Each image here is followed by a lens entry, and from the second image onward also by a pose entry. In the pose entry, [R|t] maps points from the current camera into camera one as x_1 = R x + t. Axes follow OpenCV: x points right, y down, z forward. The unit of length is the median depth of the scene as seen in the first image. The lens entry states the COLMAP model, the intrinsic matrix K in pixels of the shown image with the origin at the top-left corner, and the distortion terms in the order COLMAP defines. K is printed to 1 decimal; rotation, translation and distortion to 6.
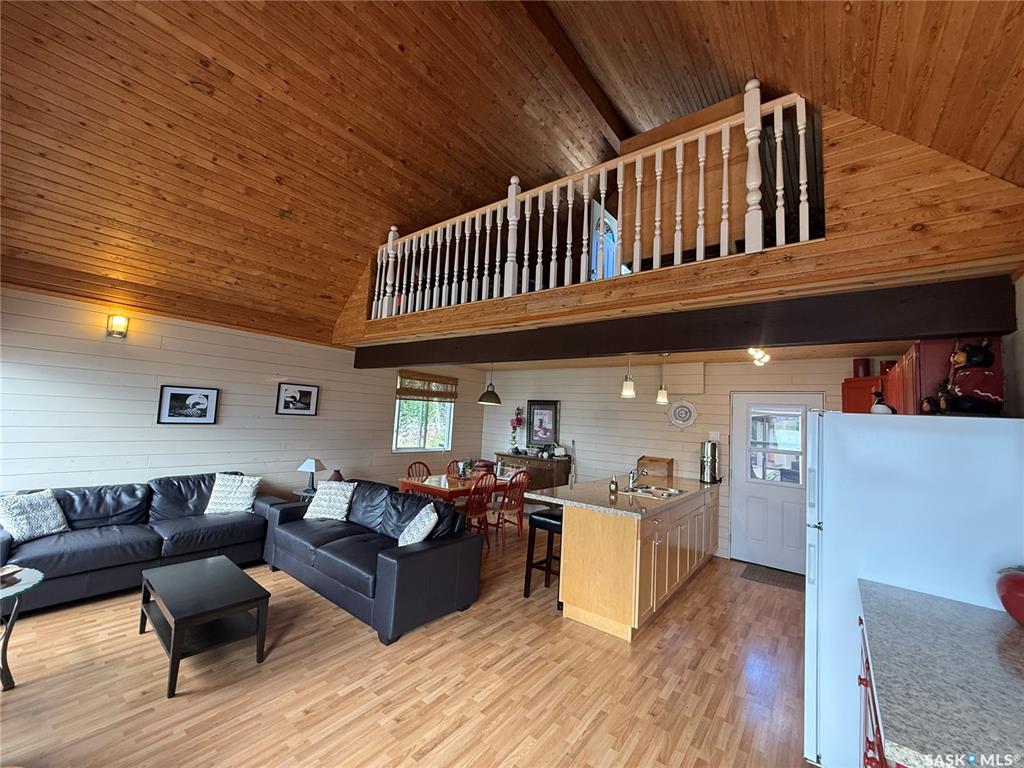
lens RADIAL K [[407.9, 0, 510.6], [0, 407.9, 386.1], [0, 0, 1]] dist [0.000457, 0.000608]
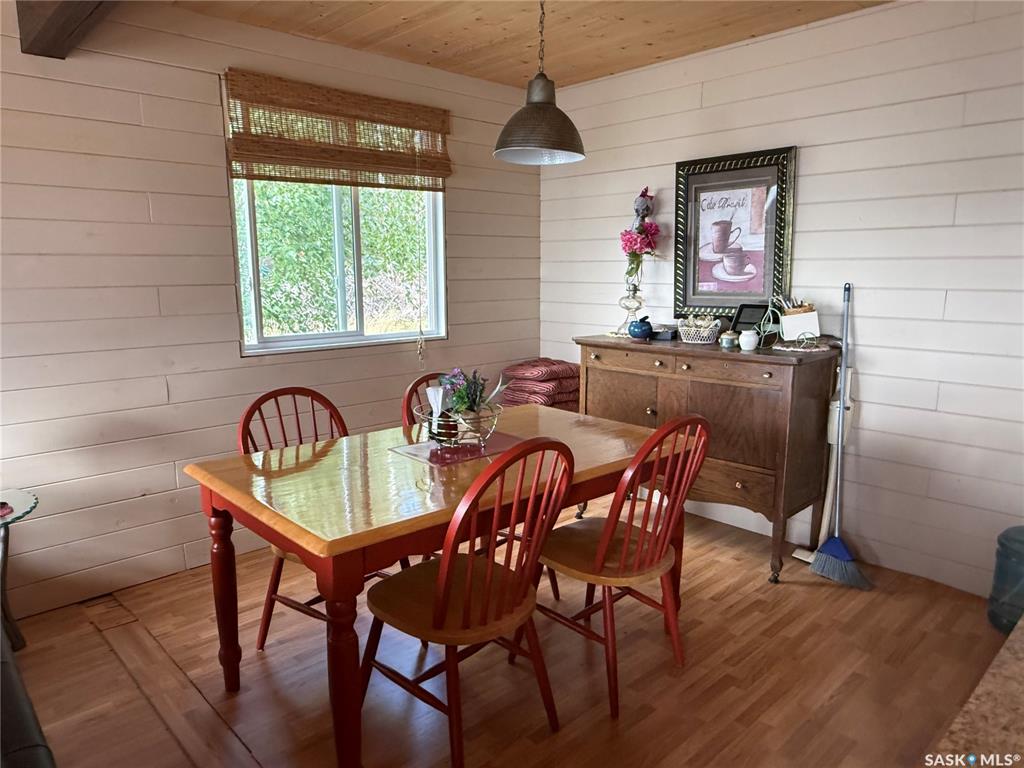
lens RADIAL K [[691.7, 0, 509.4], [0, 691.7, 388.7], [0, 0, 1]] dist [0.004378, 0.000276]
pose [[0.986678, -0.032120, -0.159482, -0.006901], [0.070244, 0.968337, 0.239561, 0.110959], [0.146738, -0.247572, 0.957693, 0.759105]]
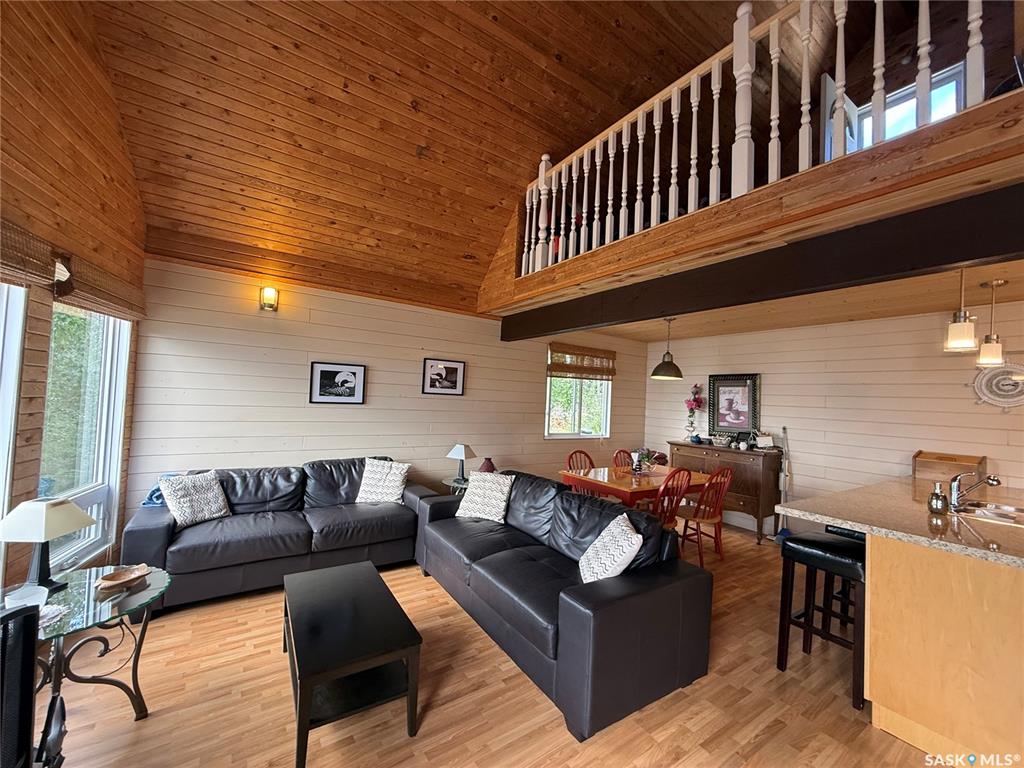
lens RADIAL K [[407.9, 0, 510.6], [0, 407.9, 386.1], [0, 0, 1]] dist [0.000457, 0.000608]
pose [[0.951569, -0.021547, -0.306679, -0.136212], [0.030502, 0.999236, 0.024436, 0.042434], [0.305918, -0.032607, 0.951499, 0.244465]]
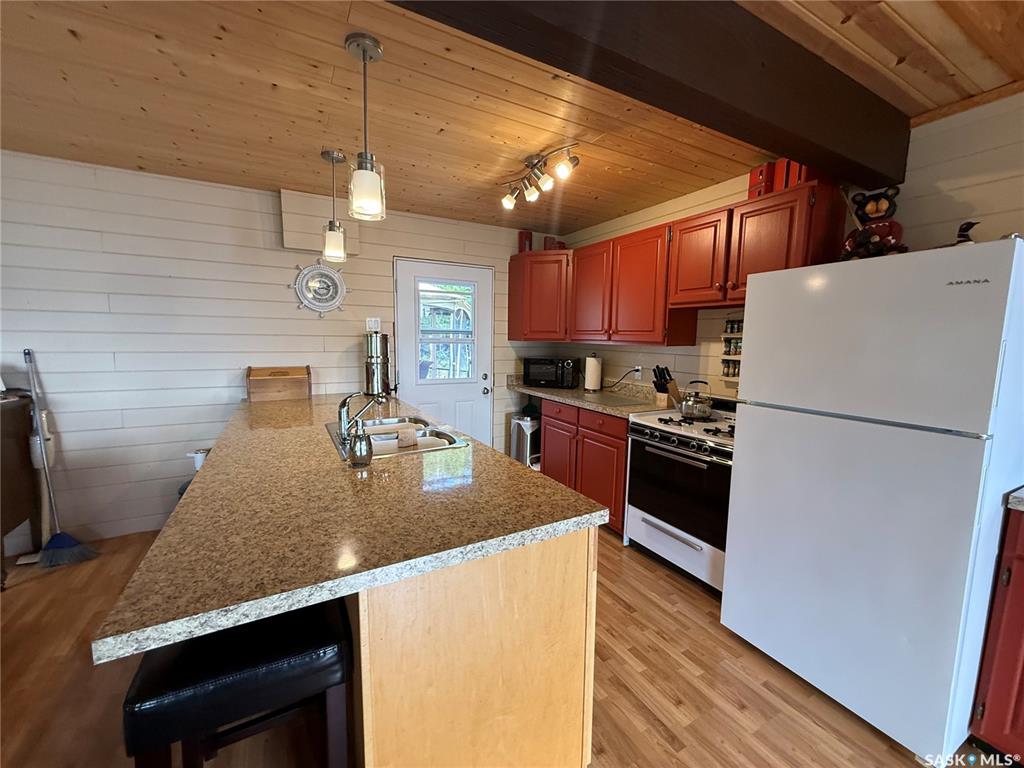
lens RADIAL K [[407.9, 0, 510.6], [0, 407.9, 386.1], [0, 0, 1]] dist [0.000457, 0.000608]
pose [[0.396113, -0.158218, 0.904468, -0.030201], [-0.063481, 0.977966, 0.198877, 0.094923], [-0.916005, -0.136195, 0.377341, 0.677916]]
